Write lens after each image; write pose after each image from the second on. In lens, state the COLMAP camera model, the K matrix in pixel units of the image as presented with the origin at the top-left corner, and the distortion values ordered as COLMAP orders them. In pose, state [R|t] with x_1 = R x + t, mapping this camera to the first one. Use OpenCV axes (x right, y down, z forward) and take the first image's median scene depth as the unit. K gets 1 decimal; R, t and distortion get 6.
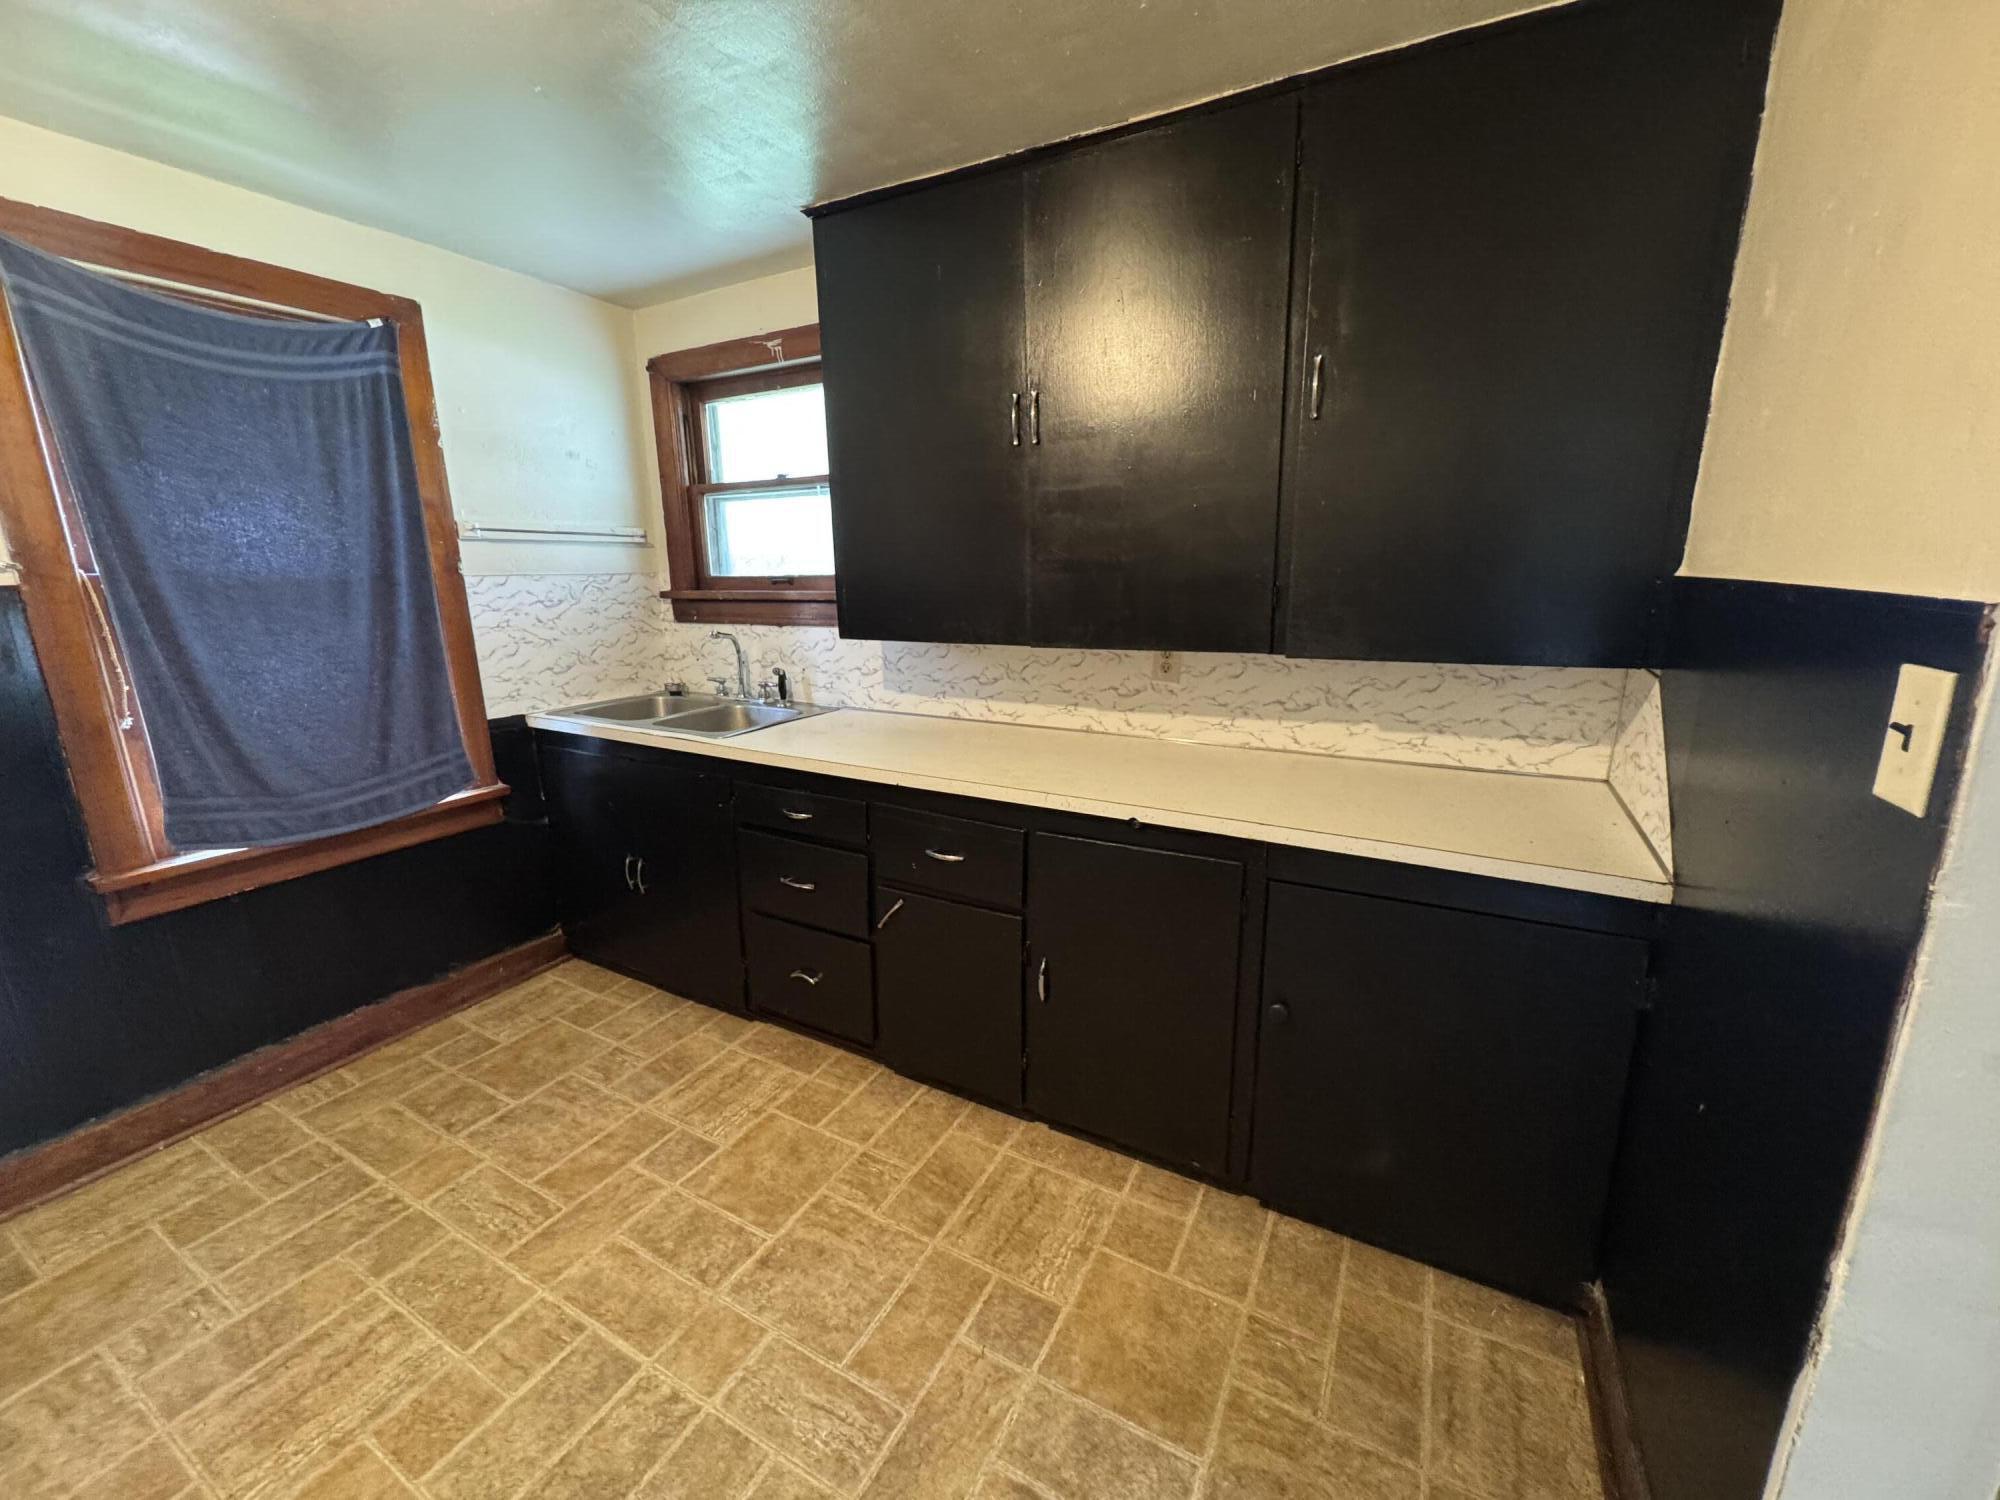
lens RADIAL K [[795.7, 0, 998.8], [0, 795.7, 748.0], [0, 0, 1]] dist [-0.004624, 0.000753]
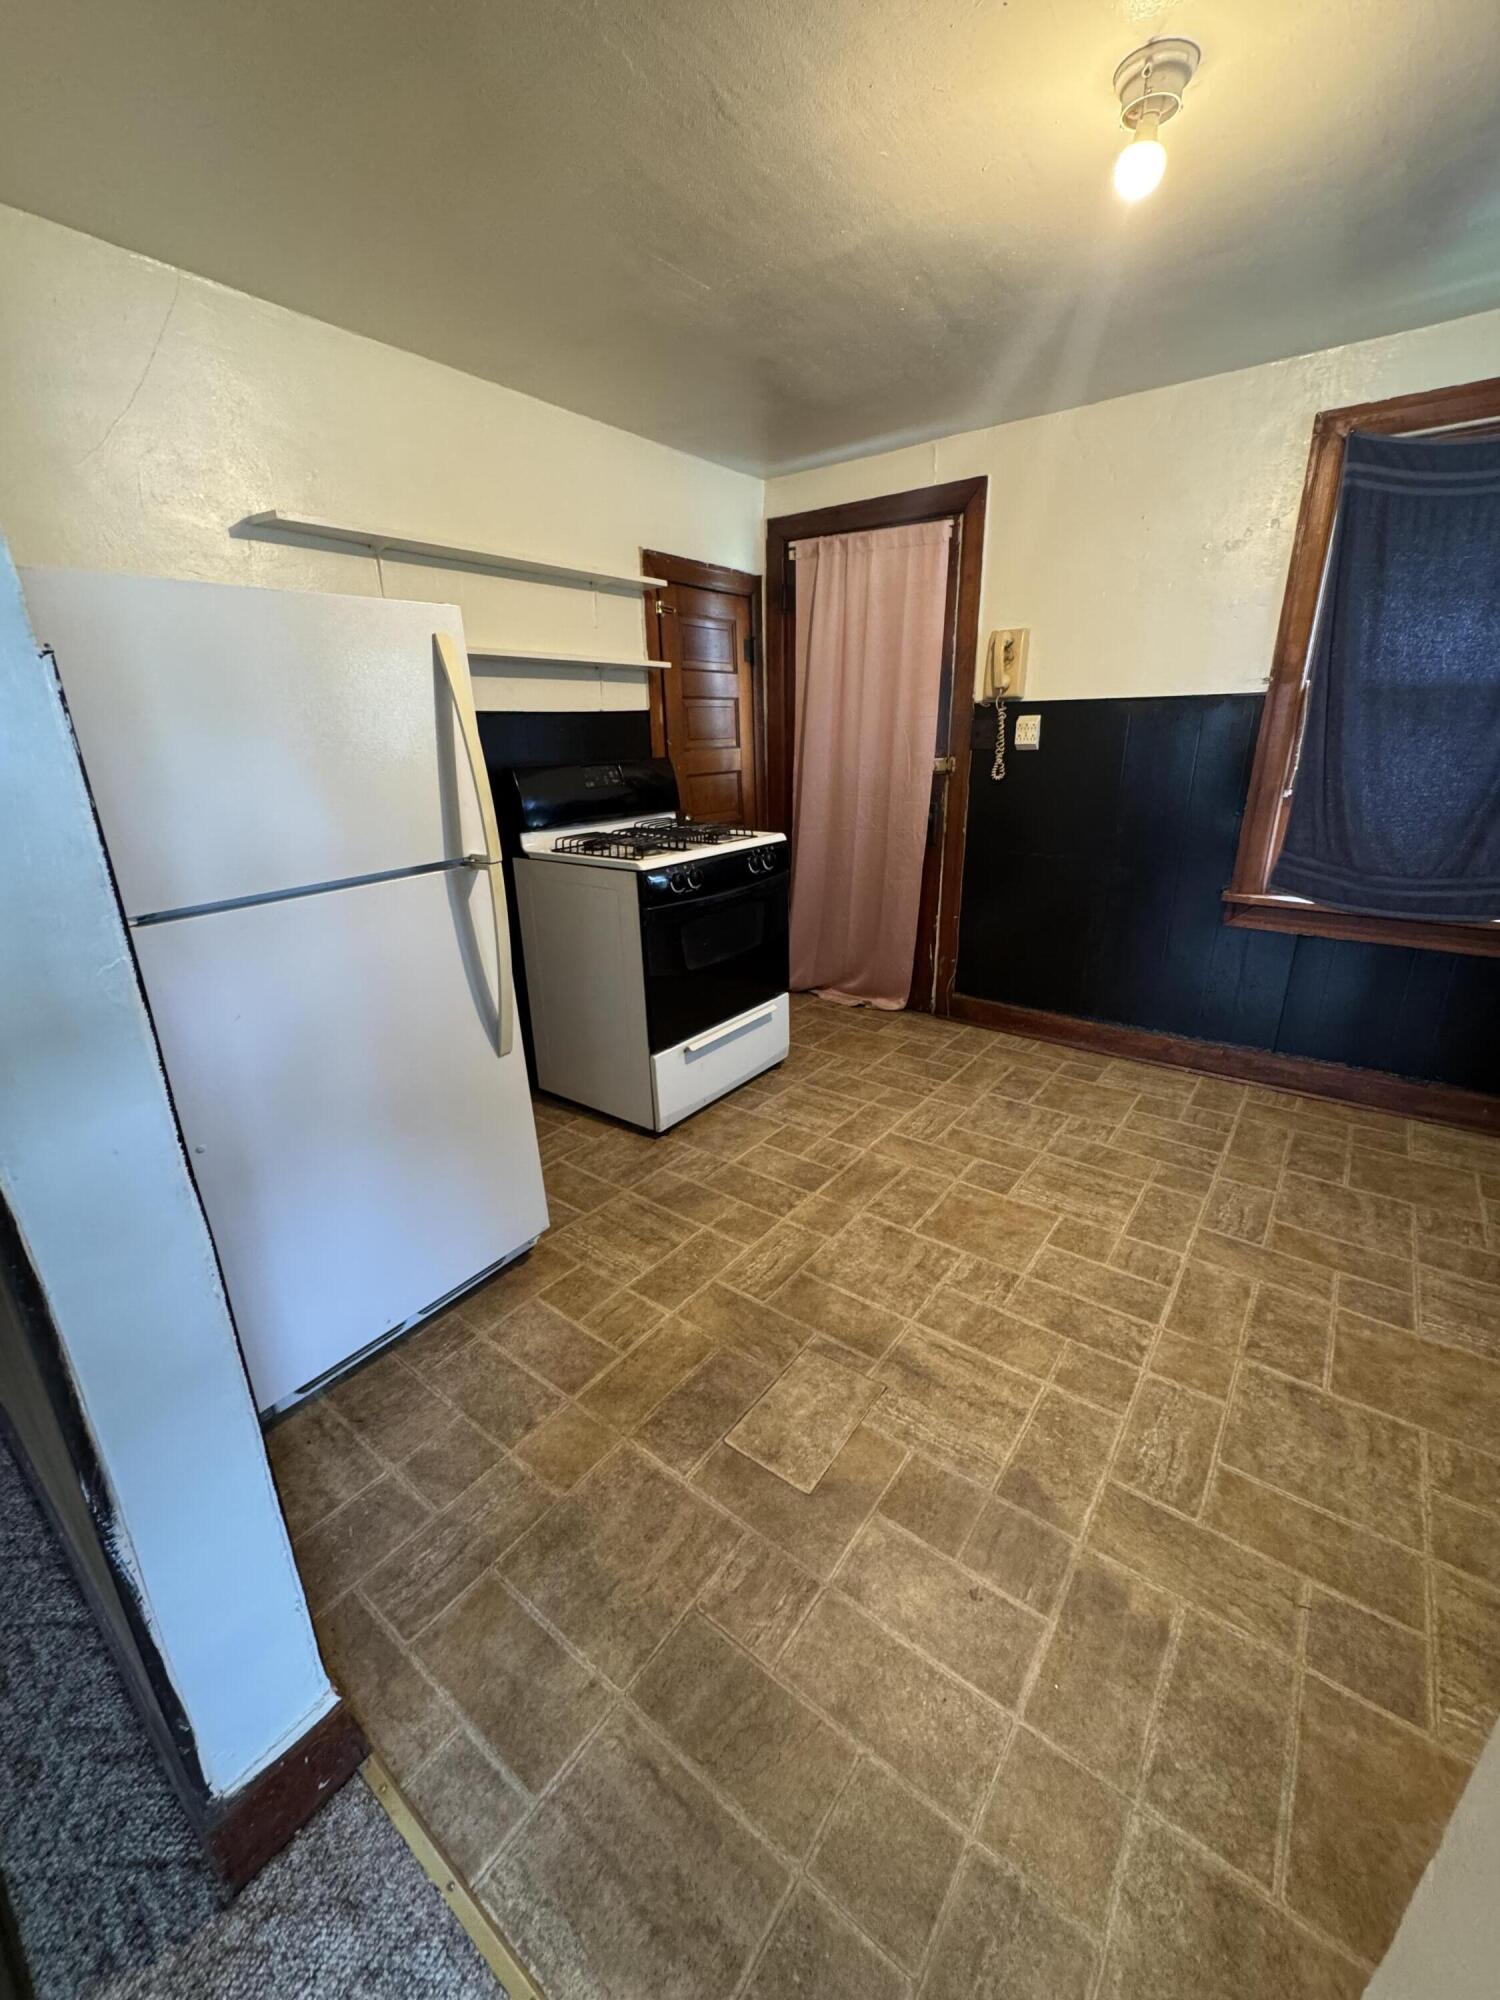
lens RADIAL K [[795.7, 0, 751.5], [0, 795.7, 995.7], [0, 0, 1]] dist [-0.004624, 0.000753]
pose [[-0.147817, 0.331813, -0.931692, 0.502517], [-0.201038, 0.912293, 0.356800, -0.015847], [0.968367, 0.240046, -0.068146, 0.259199]]
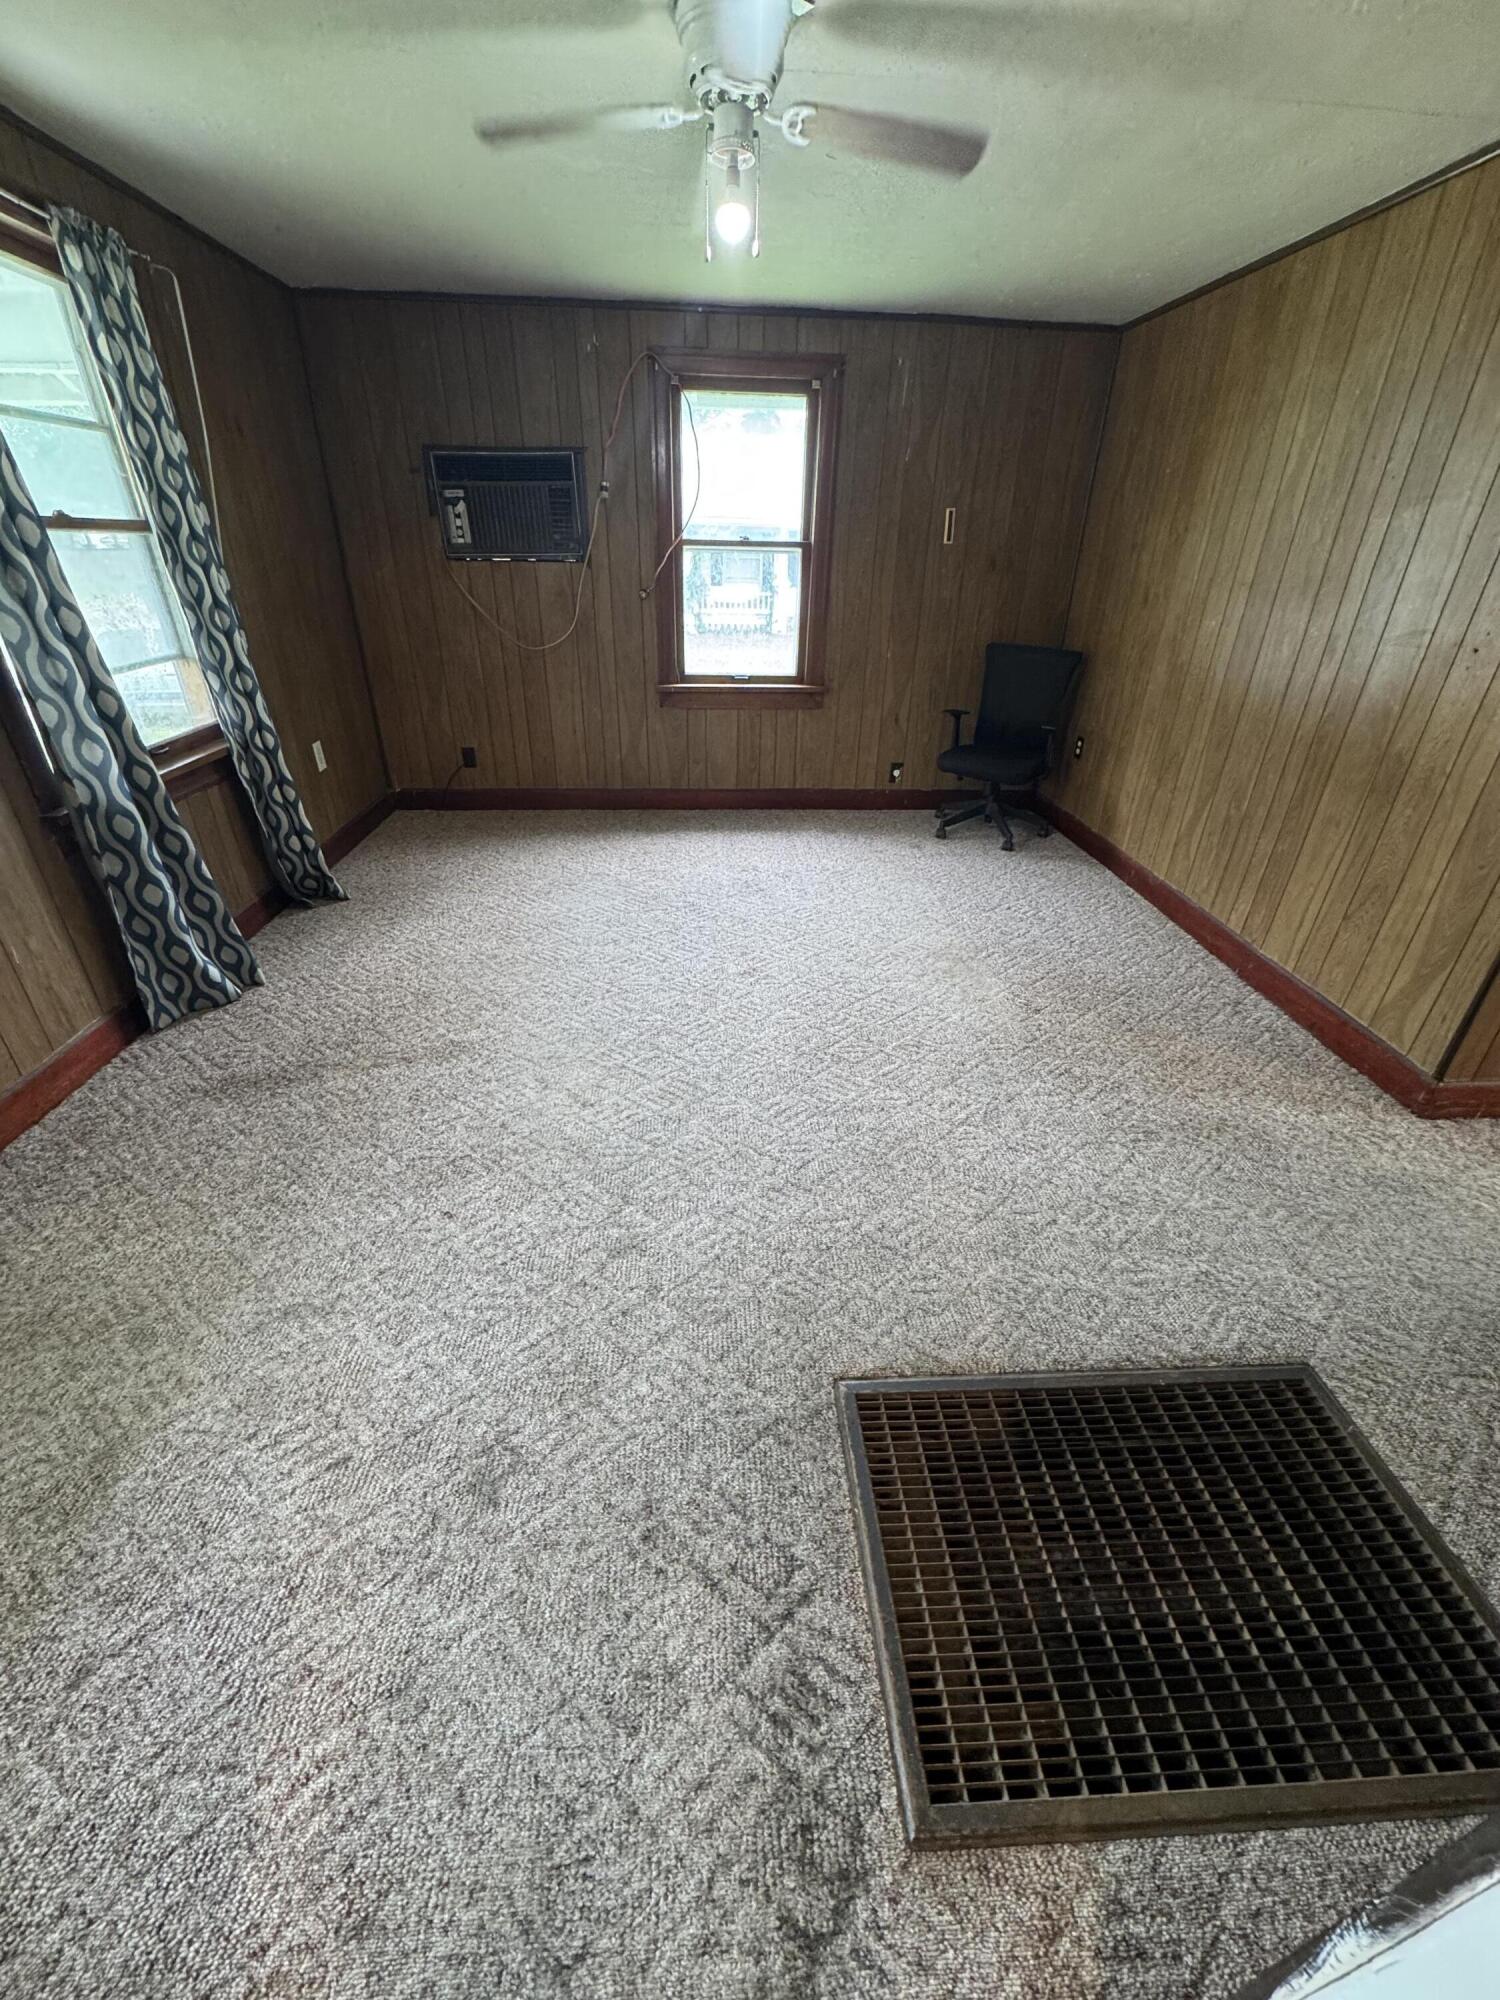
lens RADIAL K [[795.7, 0, 750.6], [0, 795.7, 1001.6], [0, 0, 1]] dist [-0.004624, 0.000753]
pose [[-0.534981, -0.415060, 0.735881, 0.301090], [0.173212, 0.798620, 0.576371, 0.003878], [-0.826918, 0.435811, -0.355353, 0.103718]]
